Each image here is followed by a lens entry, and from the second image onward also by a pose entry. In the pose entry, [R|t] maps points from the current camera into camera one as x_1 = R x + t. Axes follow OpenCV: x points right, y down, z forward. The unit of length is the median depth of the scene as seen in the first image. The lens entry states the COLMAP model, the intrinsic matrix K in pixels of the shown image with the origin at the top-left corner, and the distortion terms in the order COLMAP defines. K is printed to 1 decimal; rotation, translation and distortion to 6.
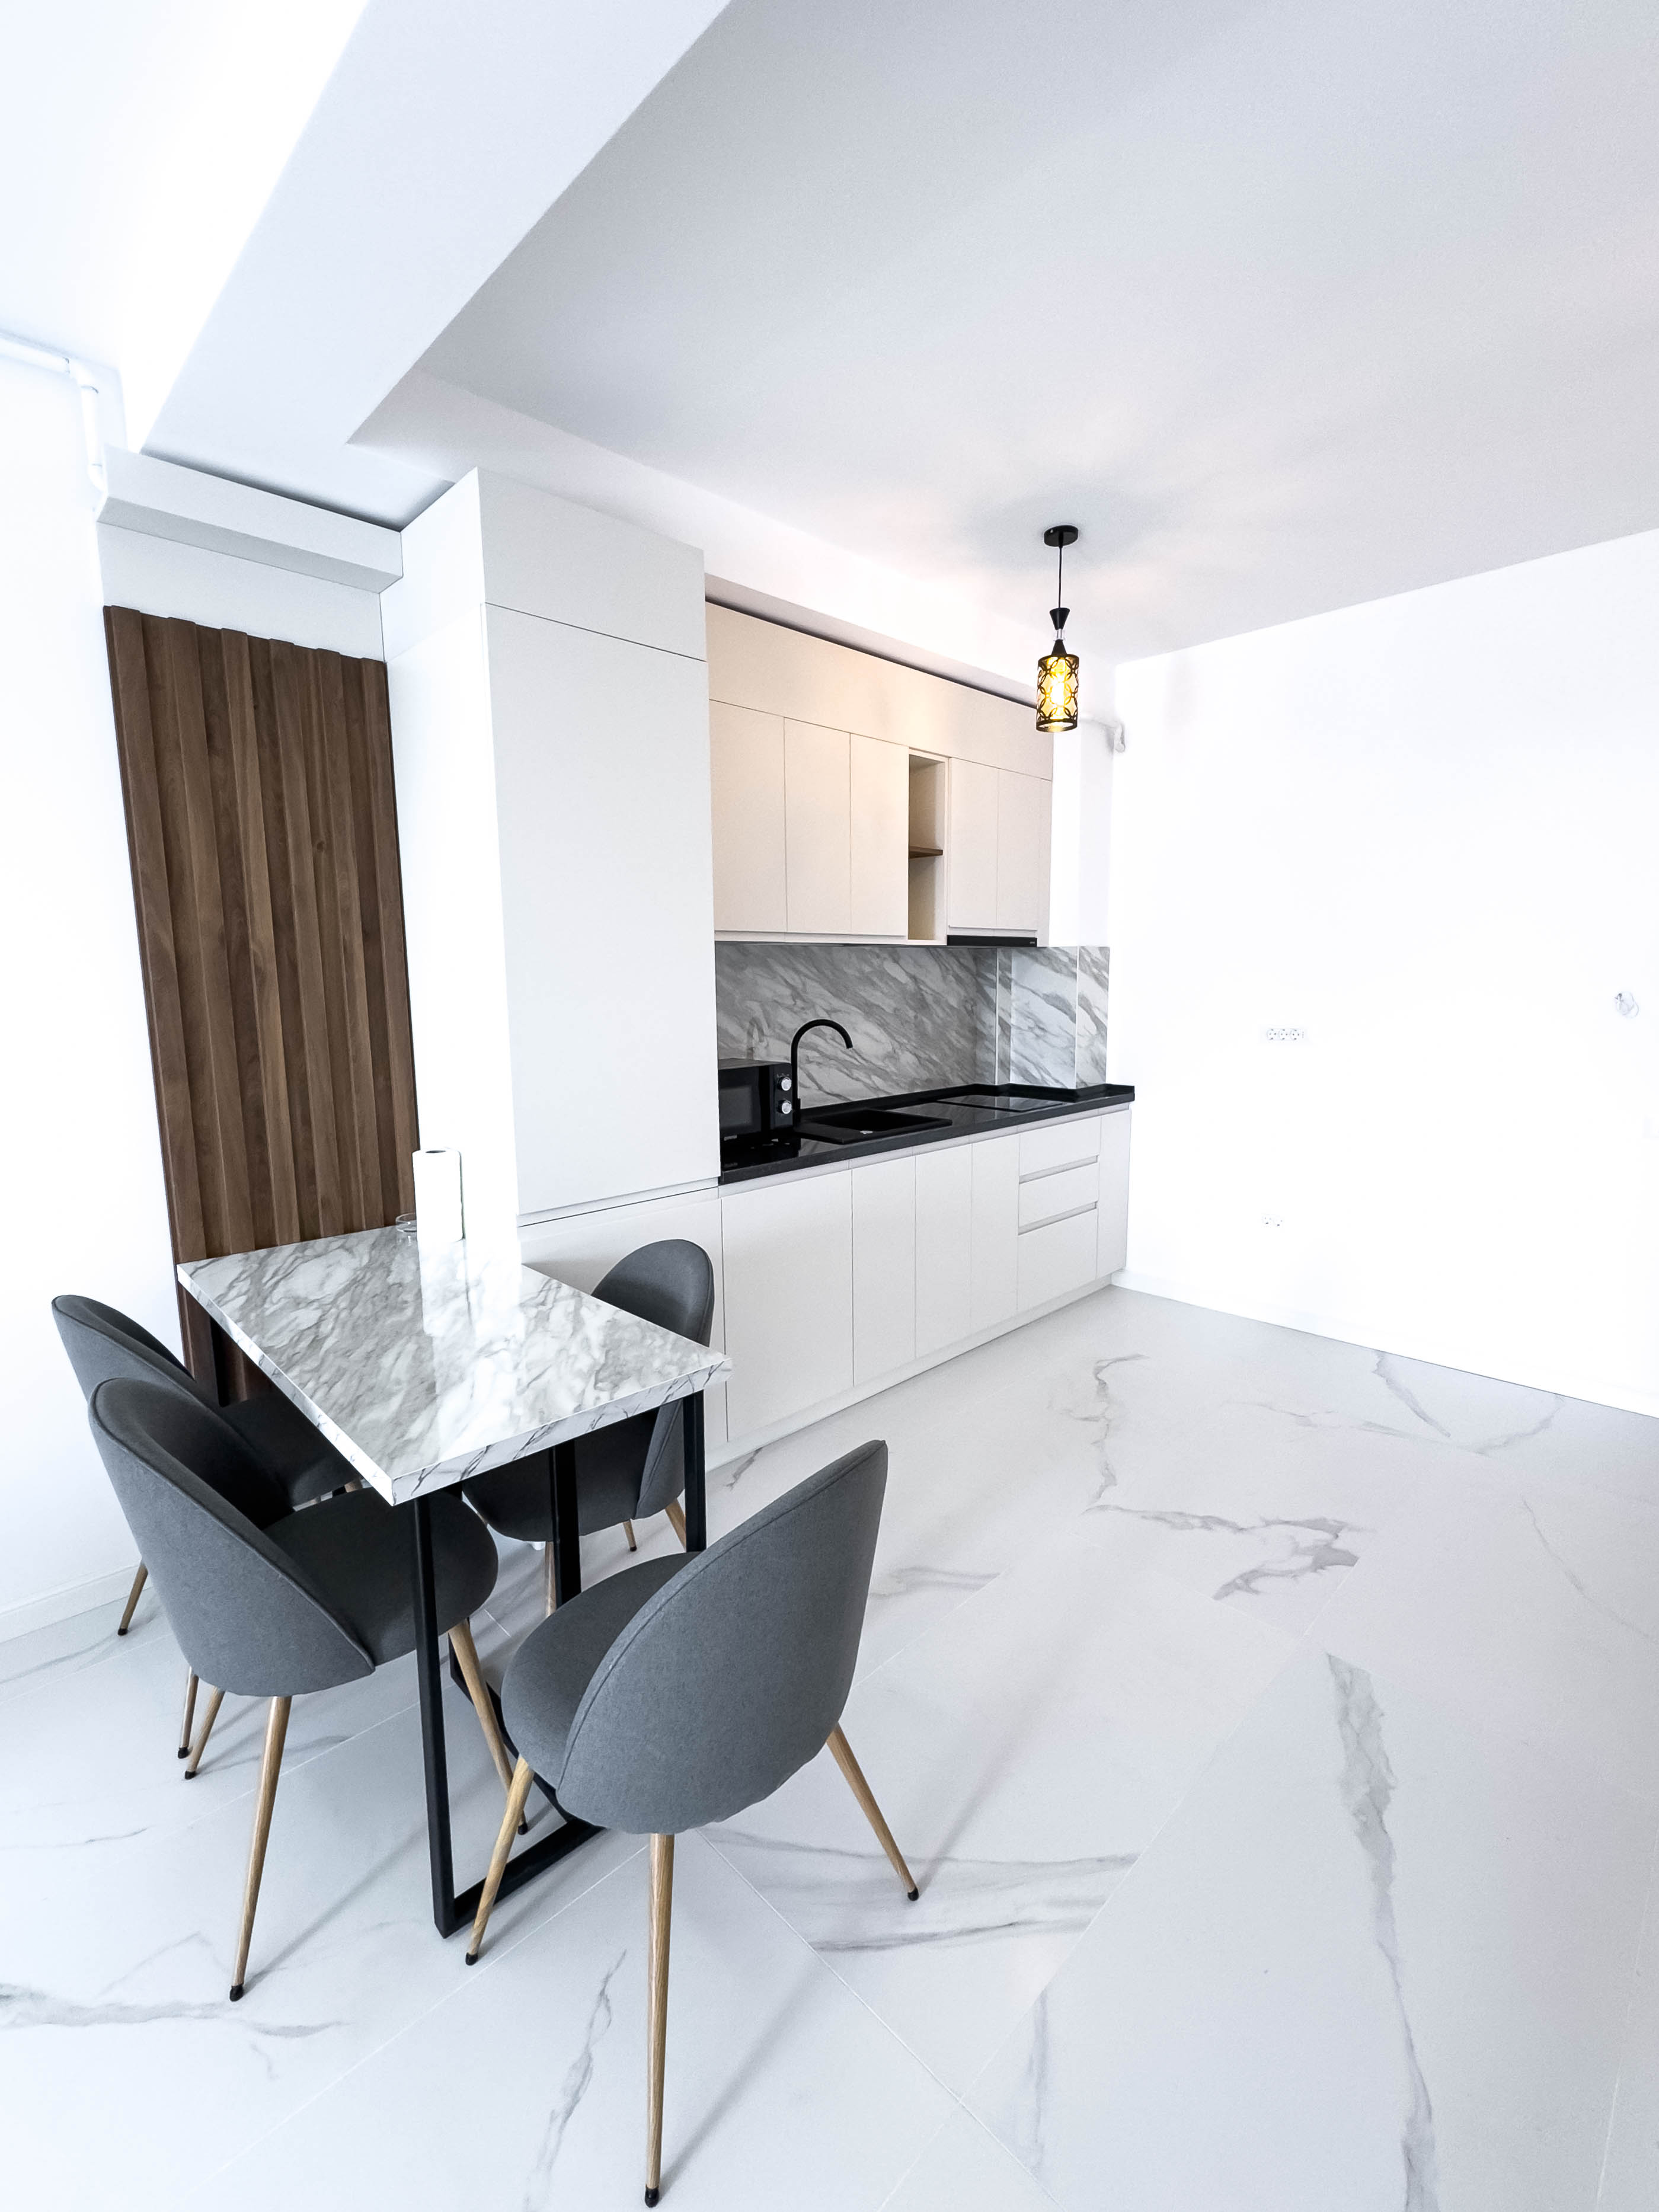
lens RADIAL K [[955.2, 0, 829.5], [0, 955.2, 1106.0], [0, 0, 1]] dist [0.000718, 0.000213]
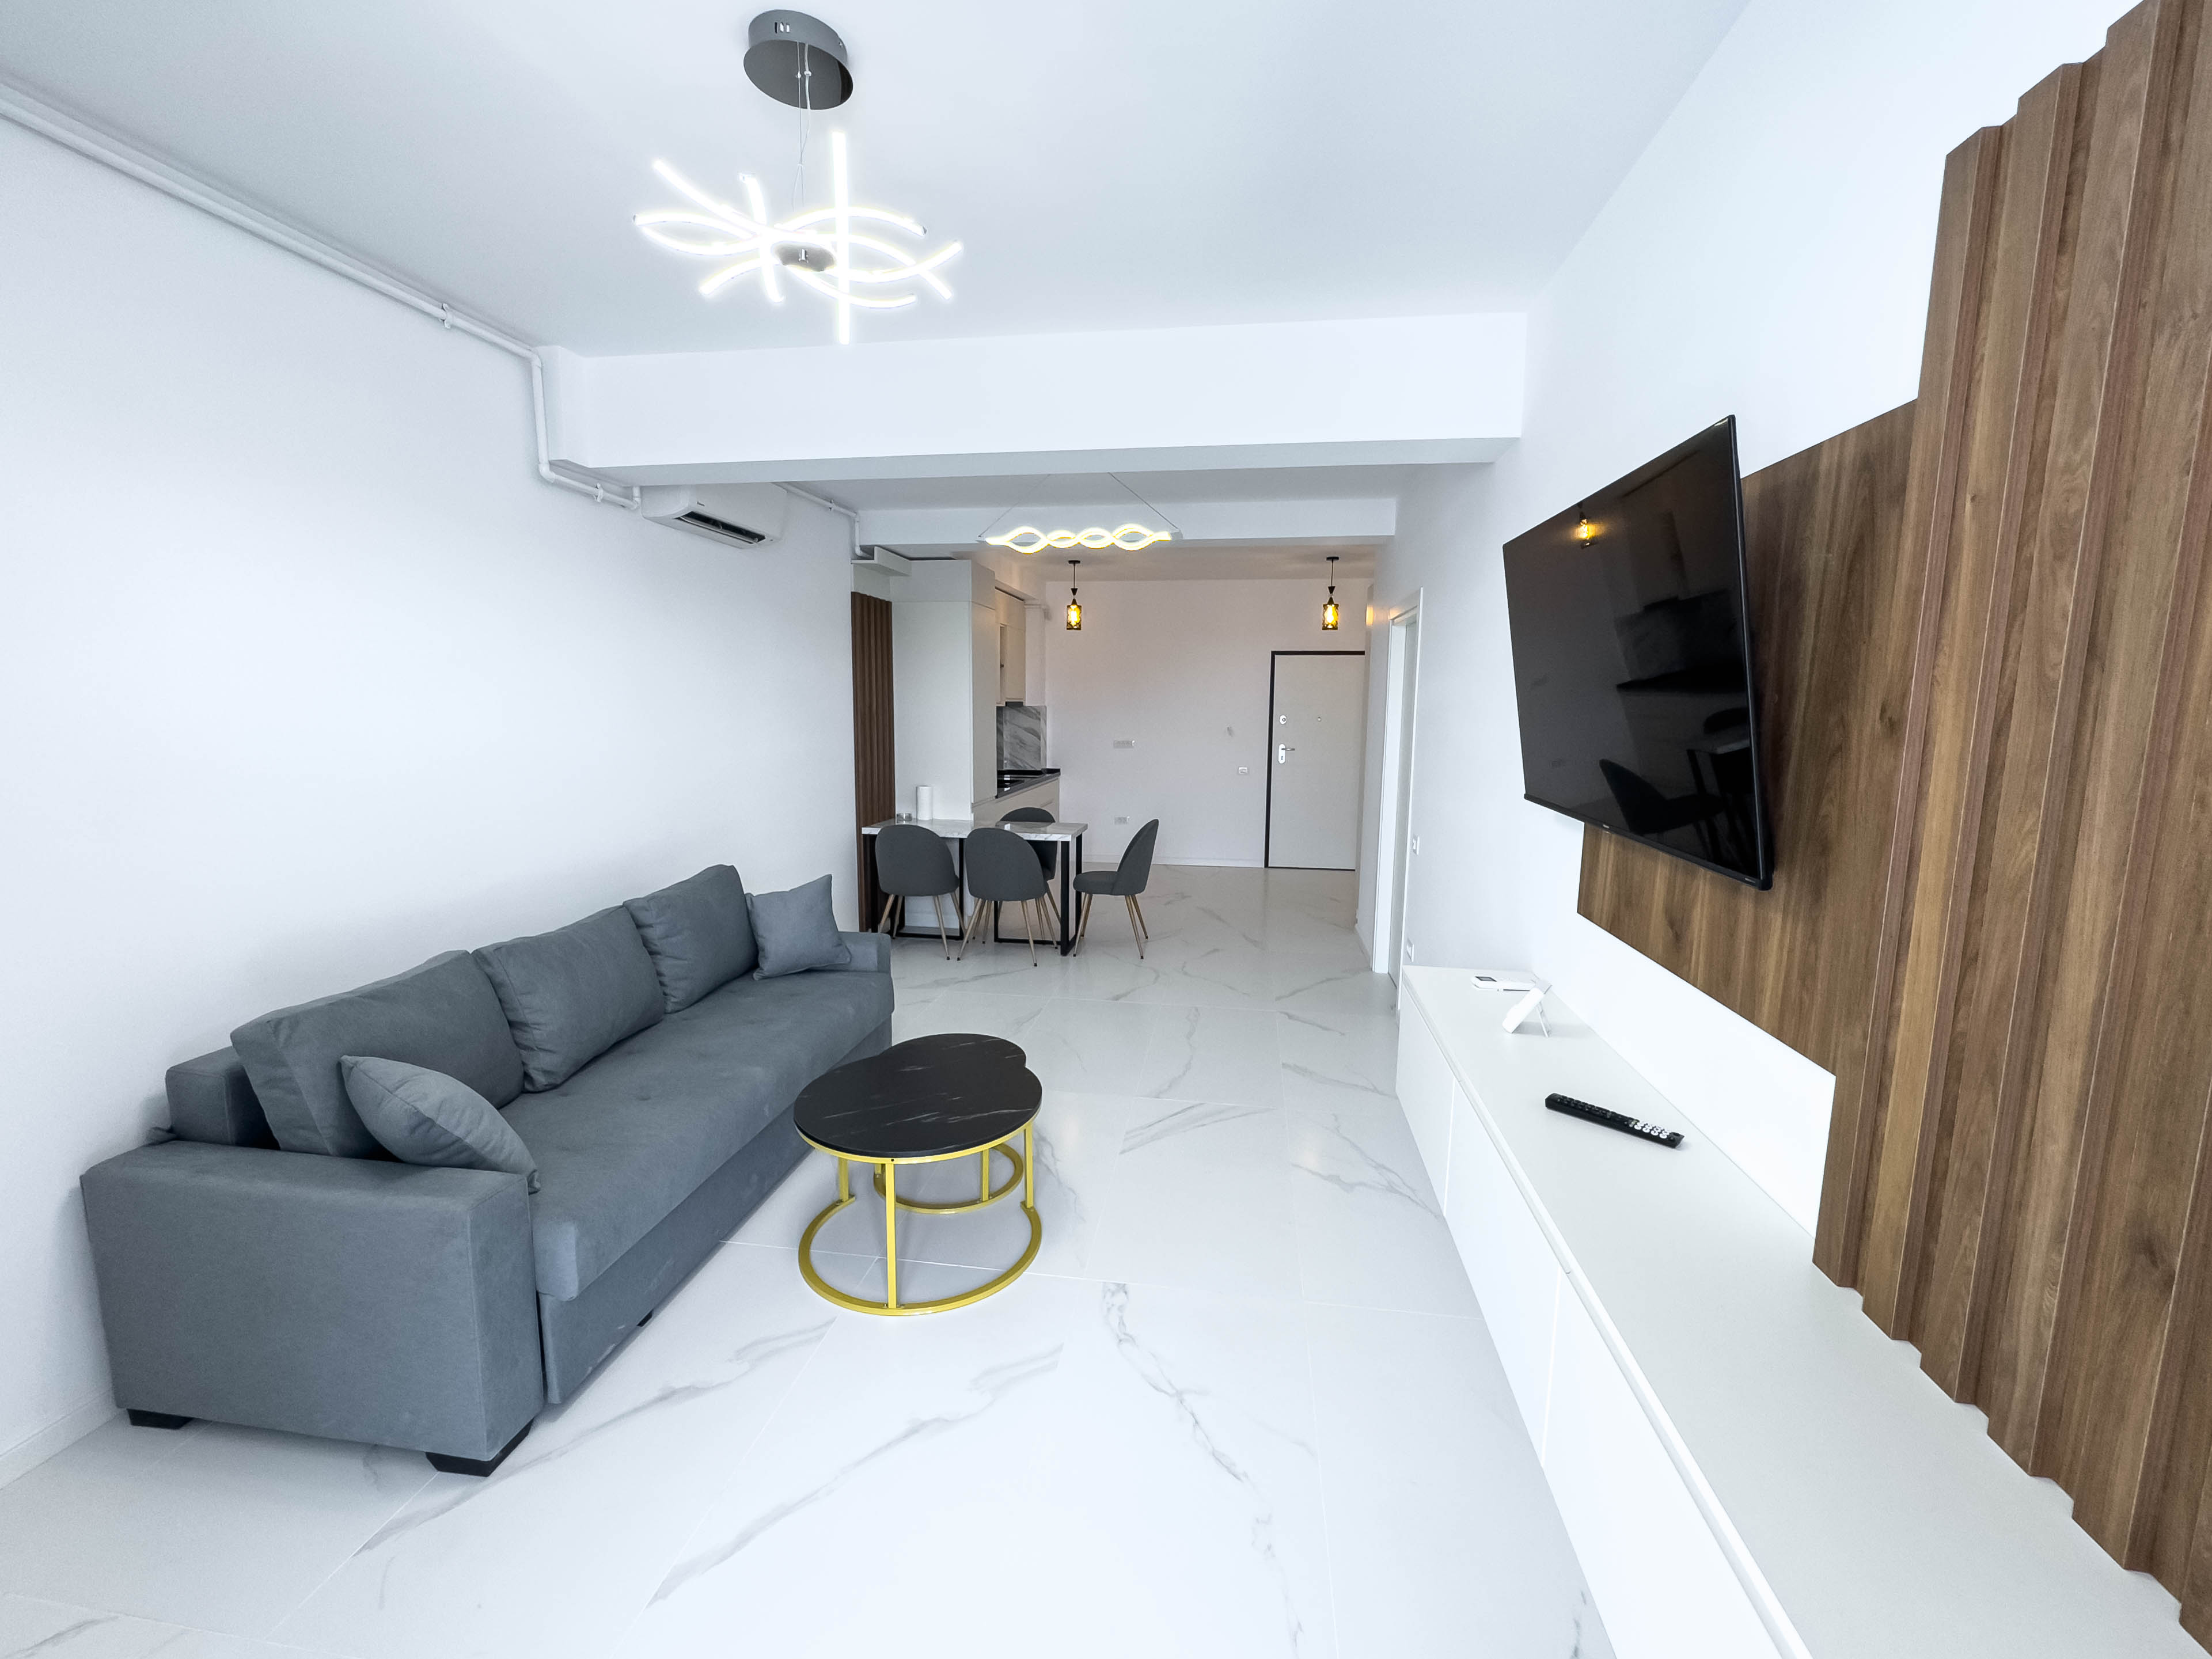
lens RADIAL K [[938.5, 0, 1104.3], [0, 938.5, 831.7], [0, 0, 1]] dist [0.001619, -0.000100]
pose [[0.800795, -0.065585, 0.595337, -1.722266], [0.066691, 0.997569, 0.020190, 0.167327], [-0.595215, 0.023536, 0.803222, -1.542228]]
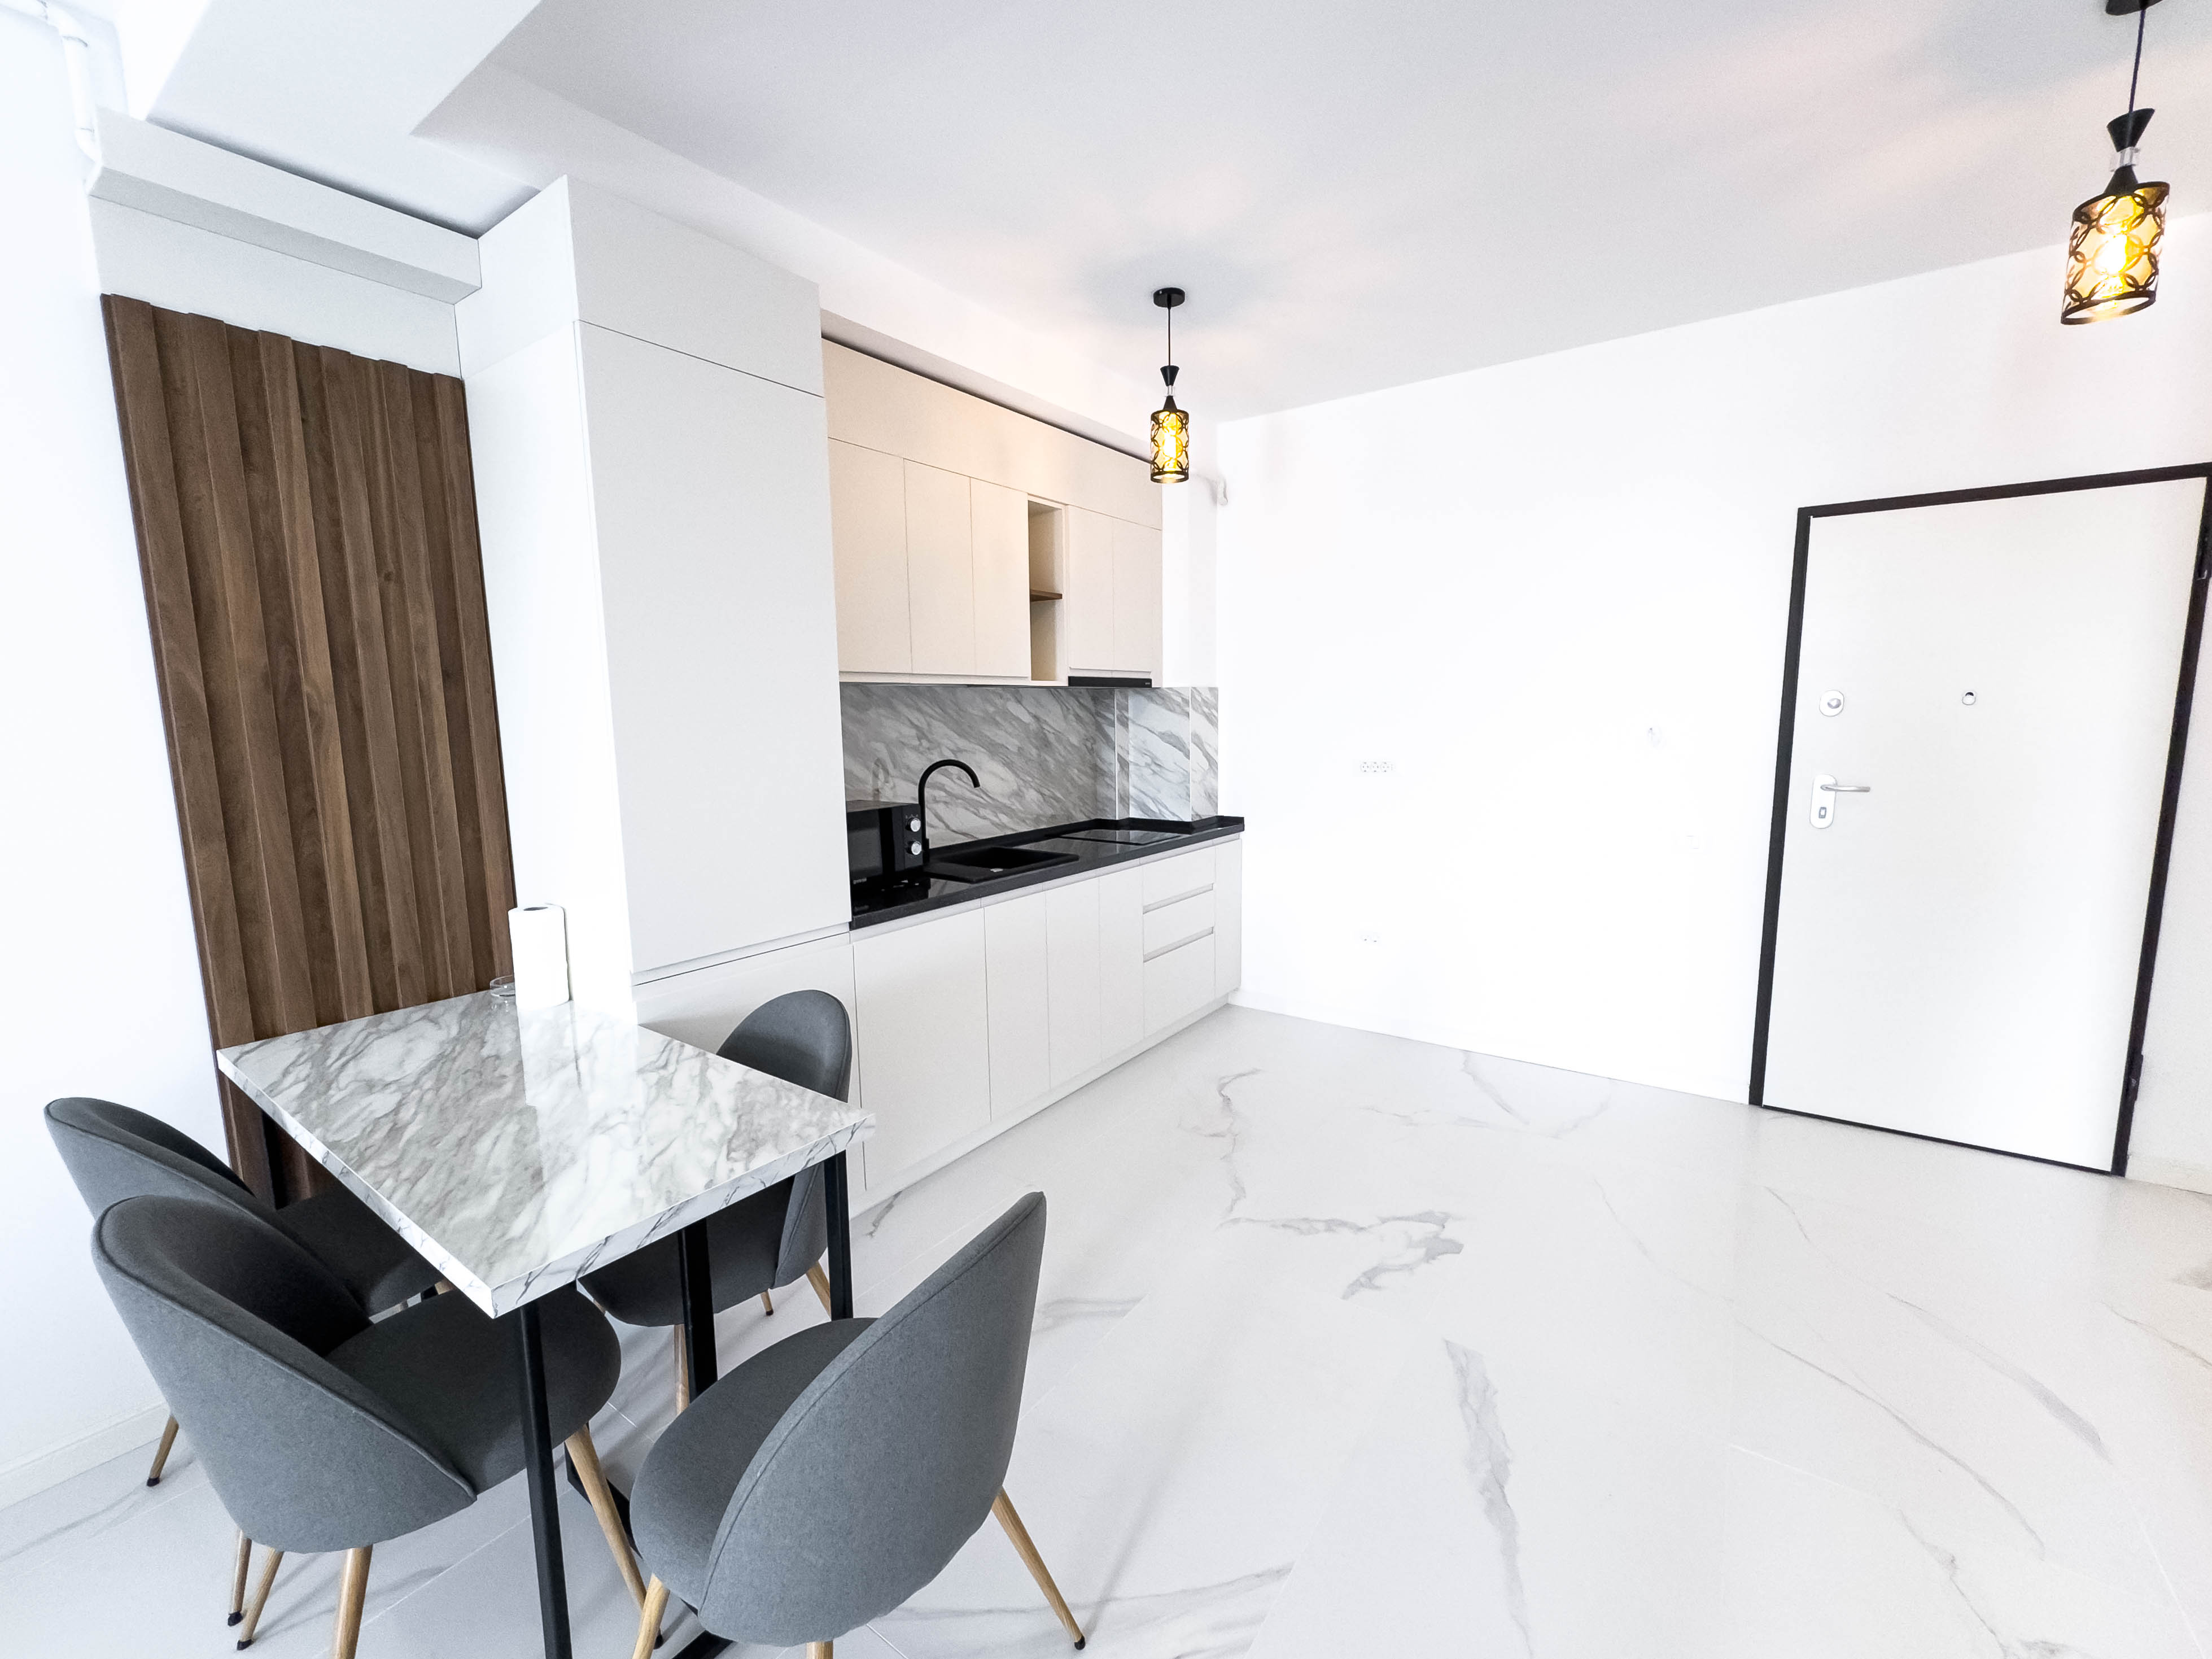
lens RADIAL K [[909.9, 0, 1102.6], [0, 909.9, 831.1], [0, 0, 1]] dist [0.000380, -0.000132]
pose [[0.985367, -0.026676, 0.168346, -0.017508], [0.028014, 0.999592, -0.005574, -0.007545], [-0.168129, 0.010208, 0.985712, 0.039086]]
